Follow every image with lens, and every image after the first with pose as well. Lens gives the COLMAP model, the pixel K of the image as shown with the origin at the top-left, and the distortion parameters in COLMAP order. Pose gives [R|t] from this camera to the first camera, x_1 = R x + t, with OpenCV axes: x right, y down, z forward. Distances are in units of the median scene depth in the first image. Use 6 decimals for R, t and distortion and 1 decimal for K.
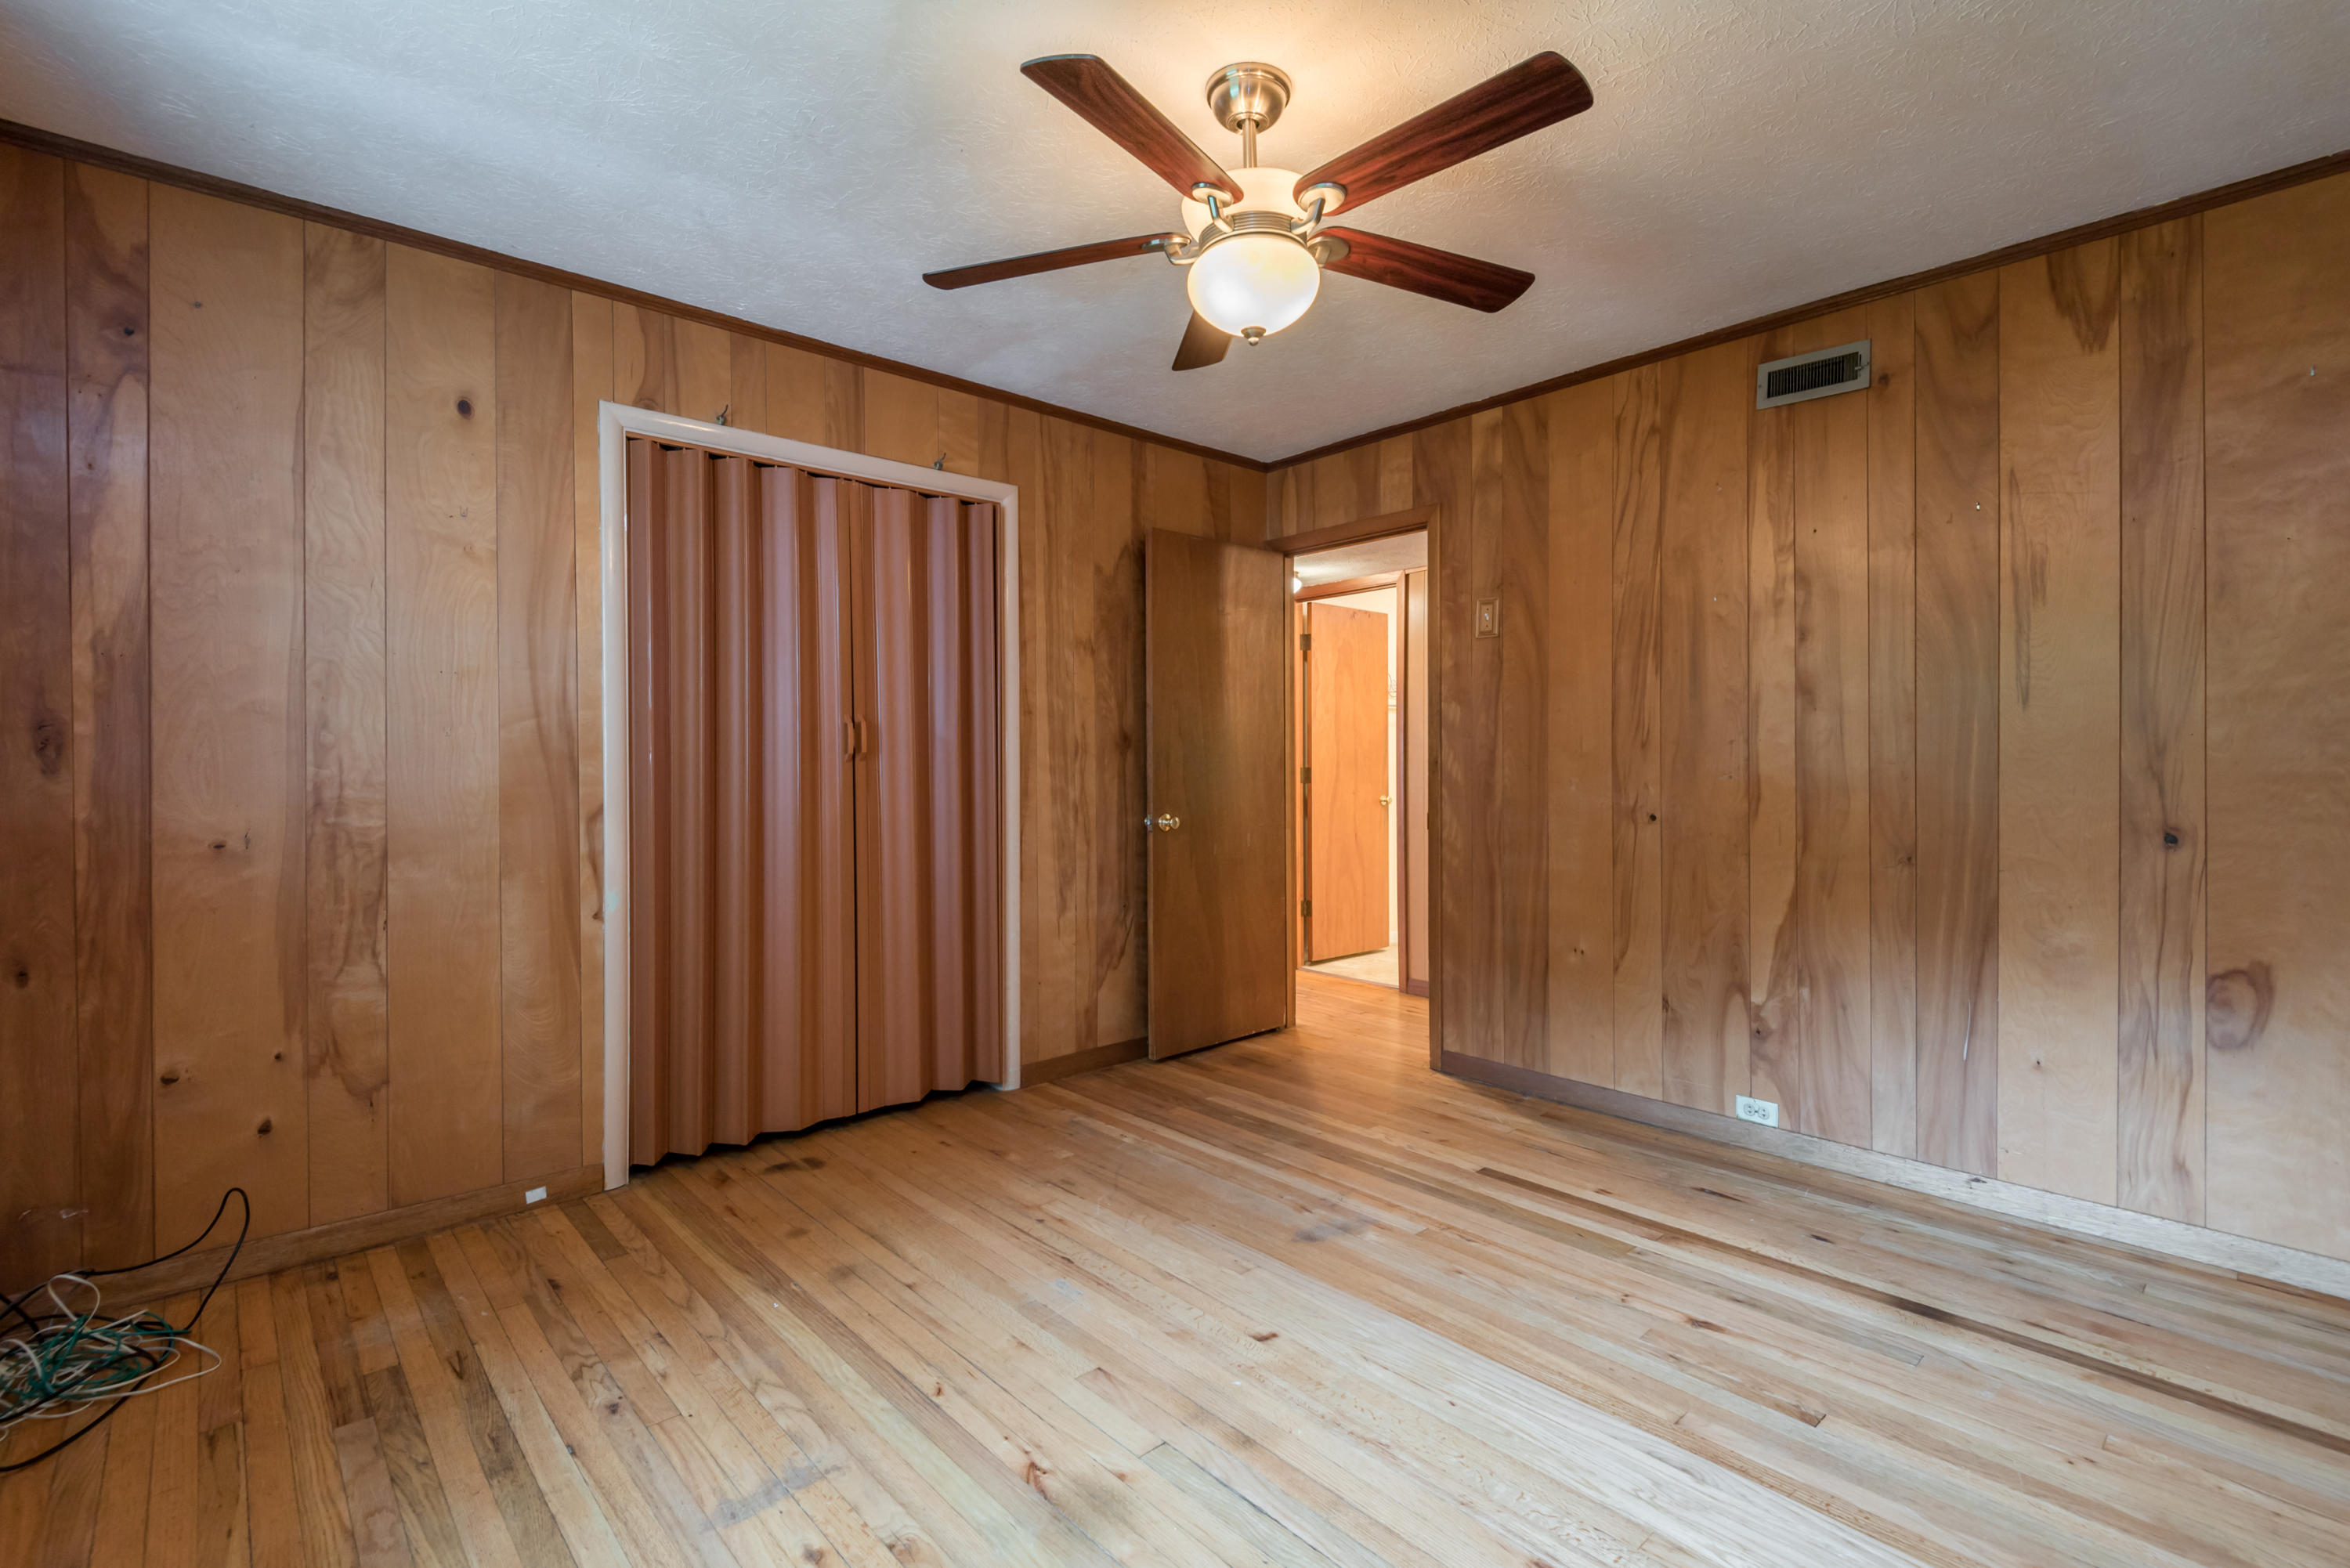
lens RADIAL K [[1068.0, 0, 1176.7], [0, 1068.0, 770.4], [0, 0, 1]] dist [0.029082, -0.016732]
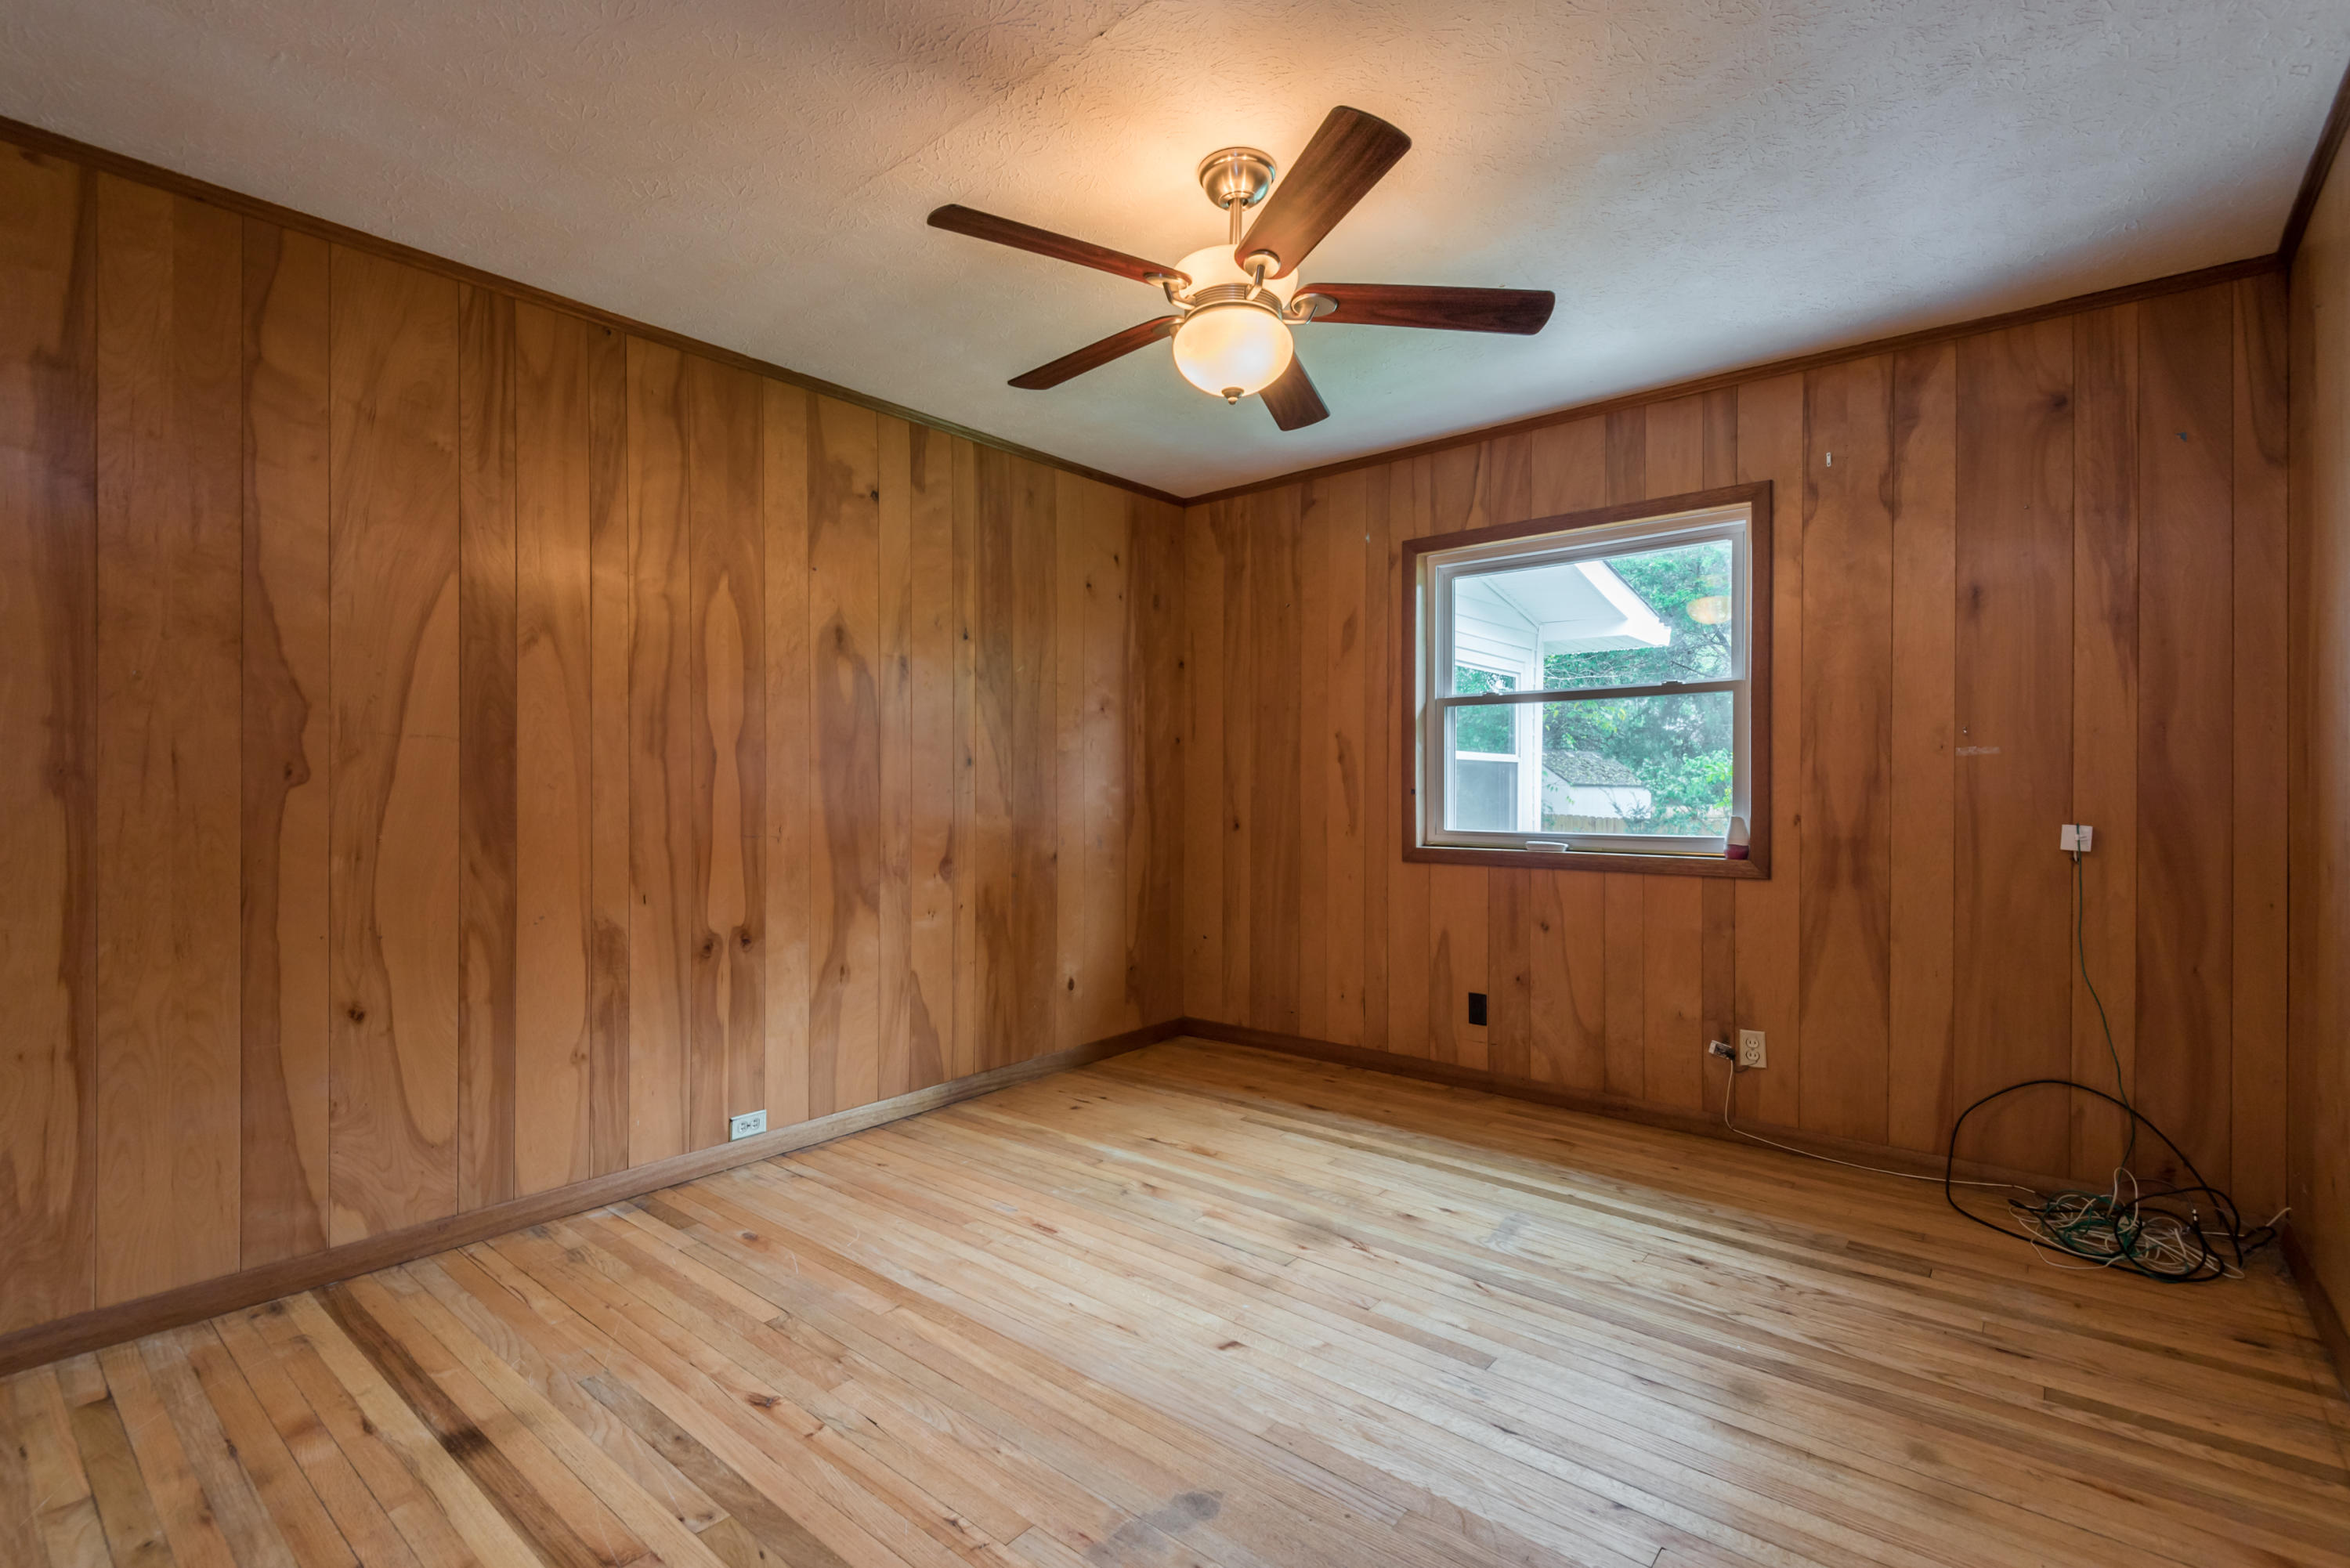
lens RADIAL K [[1068.0, 0, 1170.2], [0, 1068.0, 780.5], [0, 0, 1]] dist [0.029082, -0.016732]
pose [[-0.990963, 0.005372, -0.134028, 0.268894], [0.005290, 0.999986, 0.000968, -0.012041], [0.134031, 0.000250, -0.990977, 1.975439]]
